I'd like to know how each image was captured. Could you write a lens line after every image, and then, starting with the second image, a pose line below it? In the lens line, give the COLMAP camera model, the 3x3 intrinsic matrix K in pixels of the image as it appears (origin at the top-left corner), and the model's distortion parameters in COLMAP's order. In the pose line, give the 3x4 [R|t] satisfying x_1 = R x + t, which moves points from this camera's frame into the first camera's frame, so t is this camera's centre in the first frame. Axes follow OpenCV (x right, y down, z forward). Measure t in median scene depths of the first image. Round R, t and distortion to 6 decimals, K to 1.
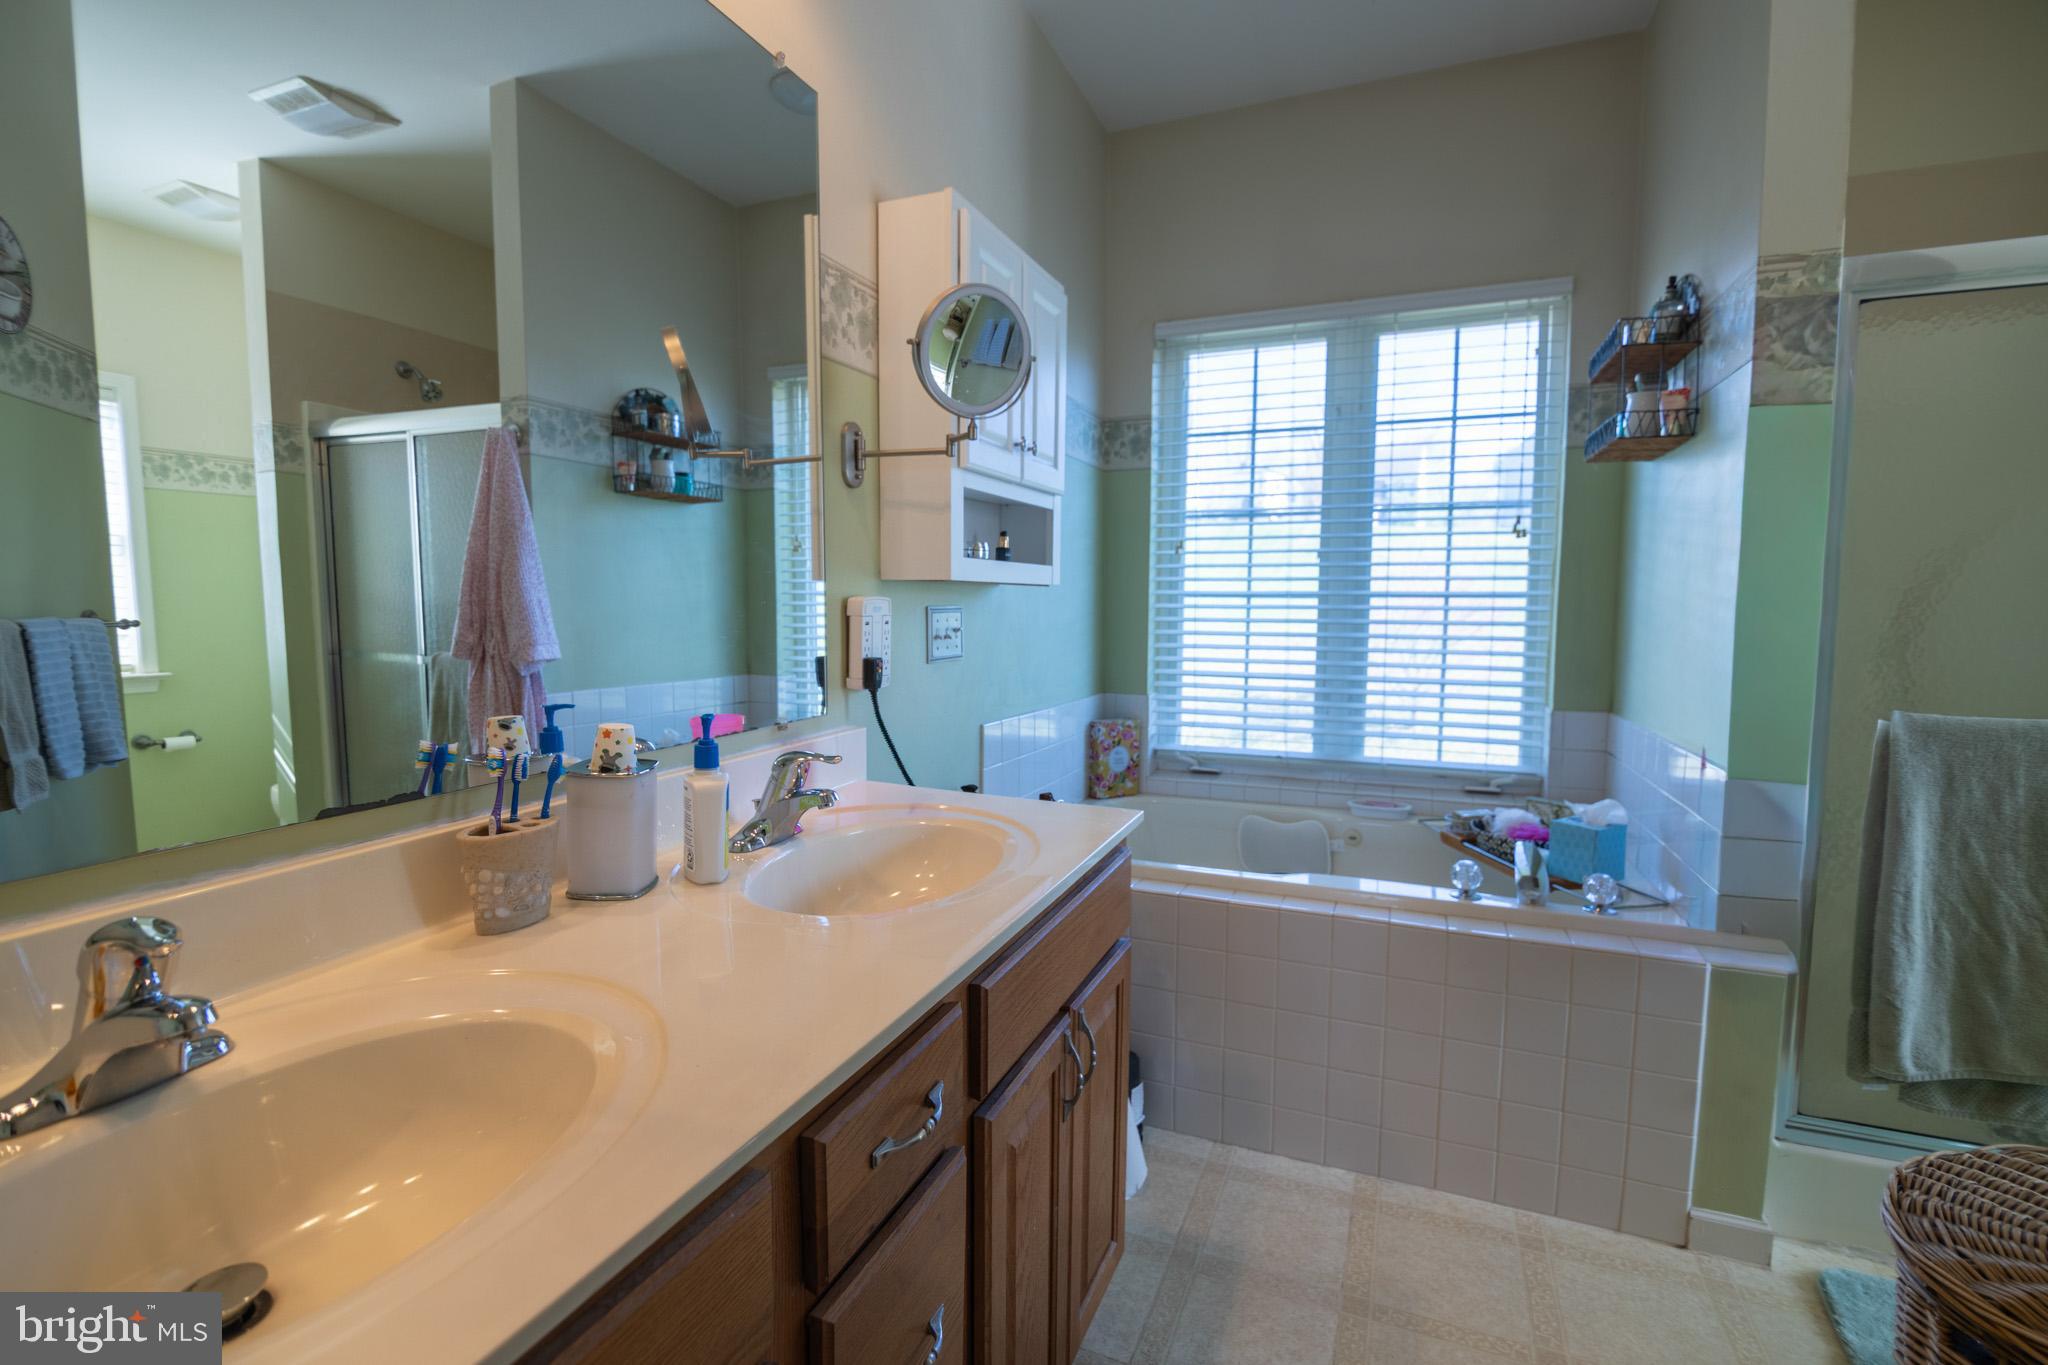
lens RADIAL K [[932.3, 0, 1023.2], [0, 932.3, 698.6], [0, 0, 1]] dist [-0.016195, -0.000477]
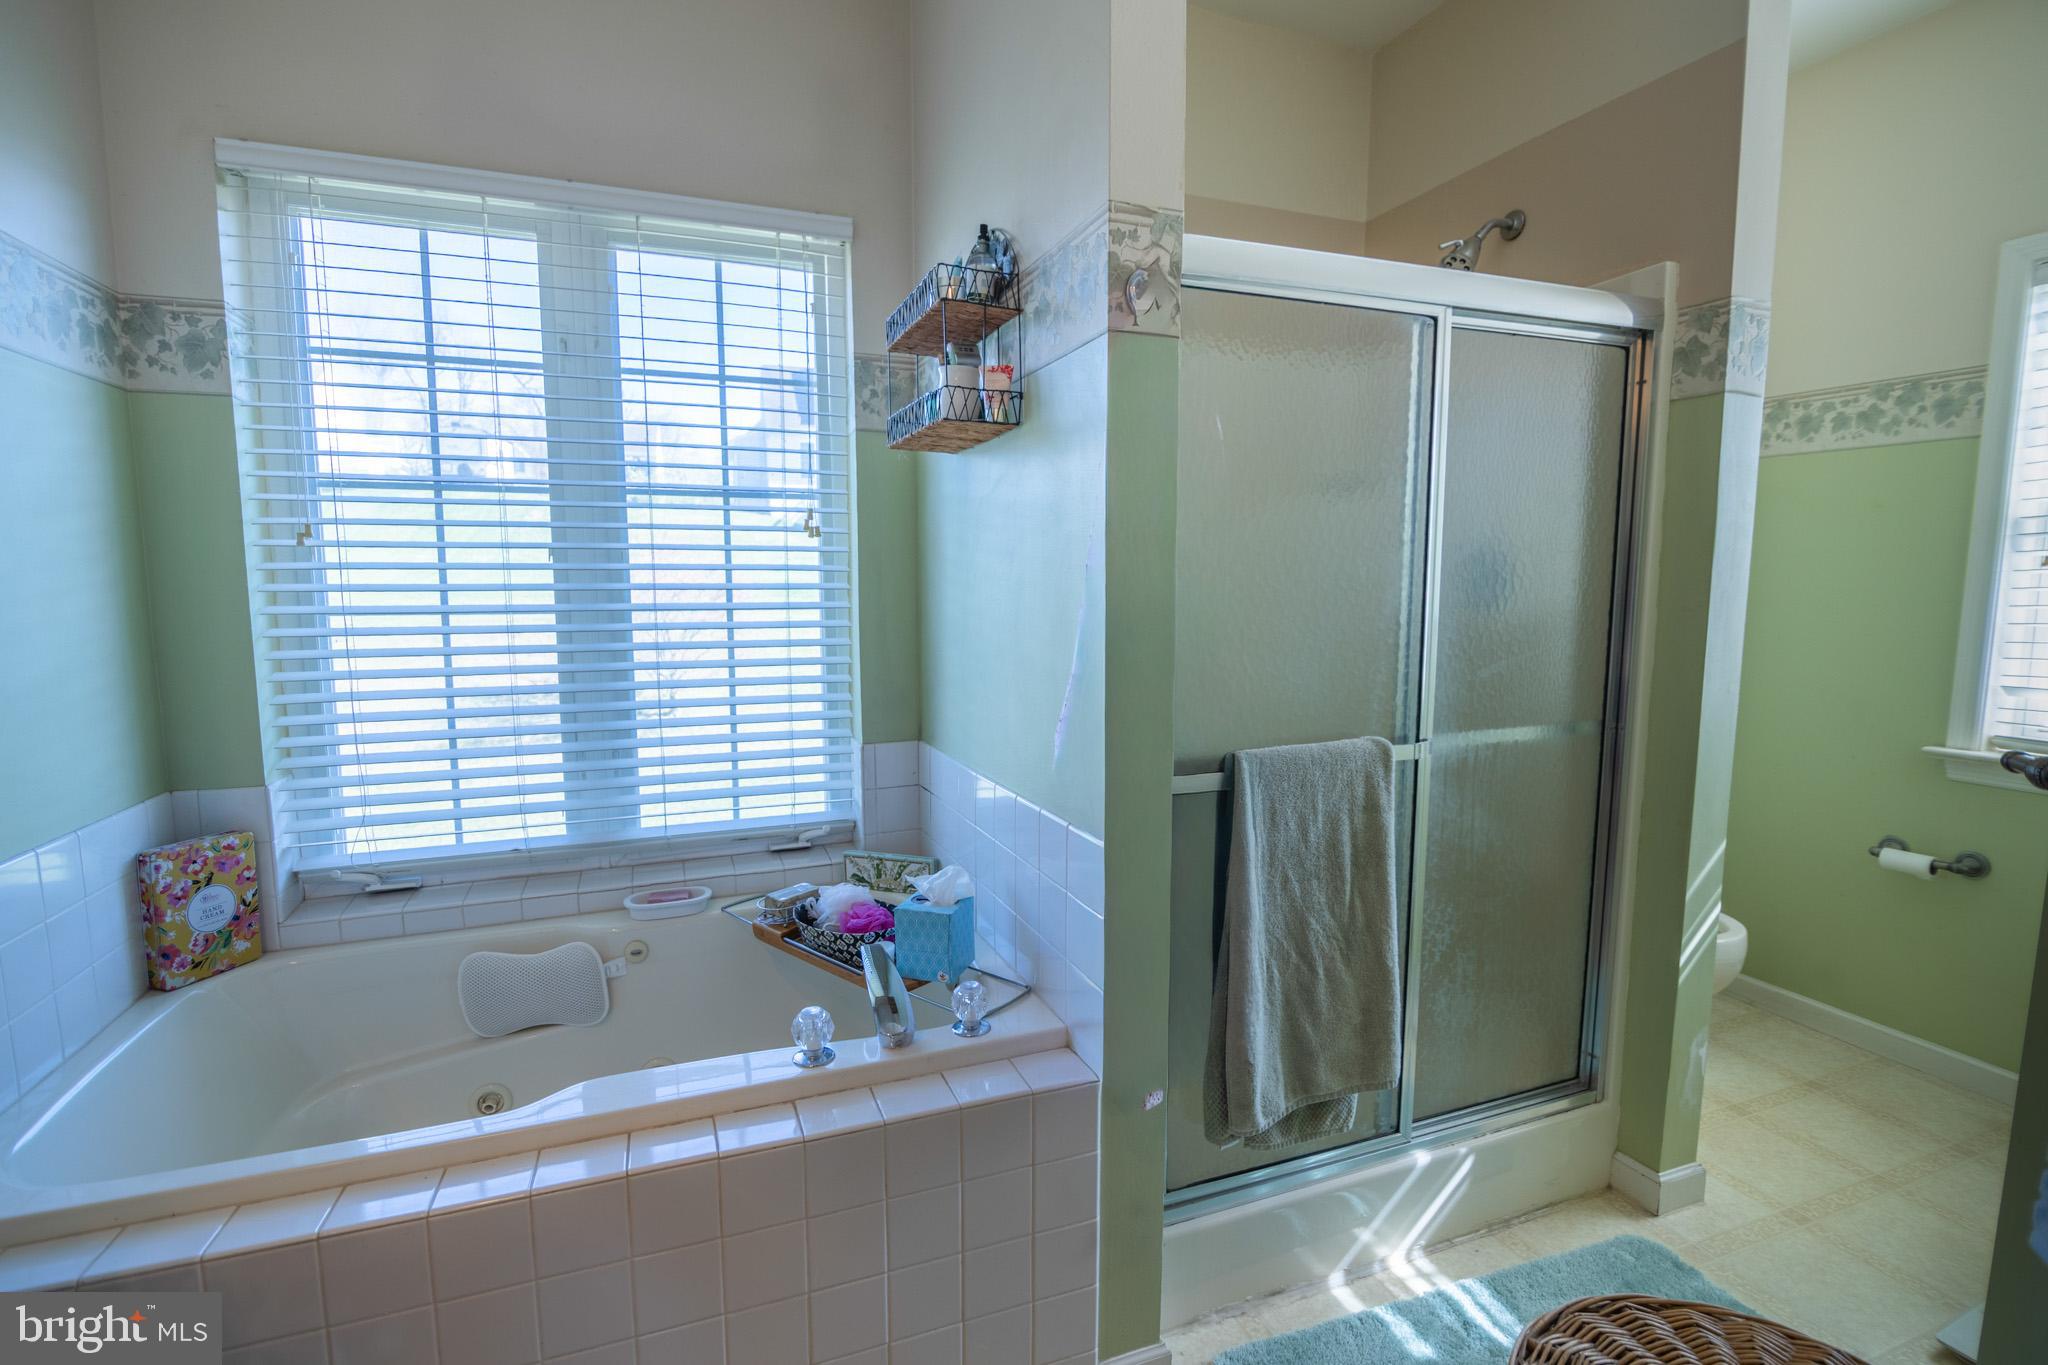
lens RADIAL K [[932.3, 0, 990.0], [0, 932.3, 688.7], [0, 0, 1]] dist [-0.016195, -0.000477]
pose [[0.740595, -0.078060, 0.667402, 0.095525], [0.069984, 0.996788, 0.038927, -0.060057], [-0.668297, 0.017878, 0.743680, 0.285477]]
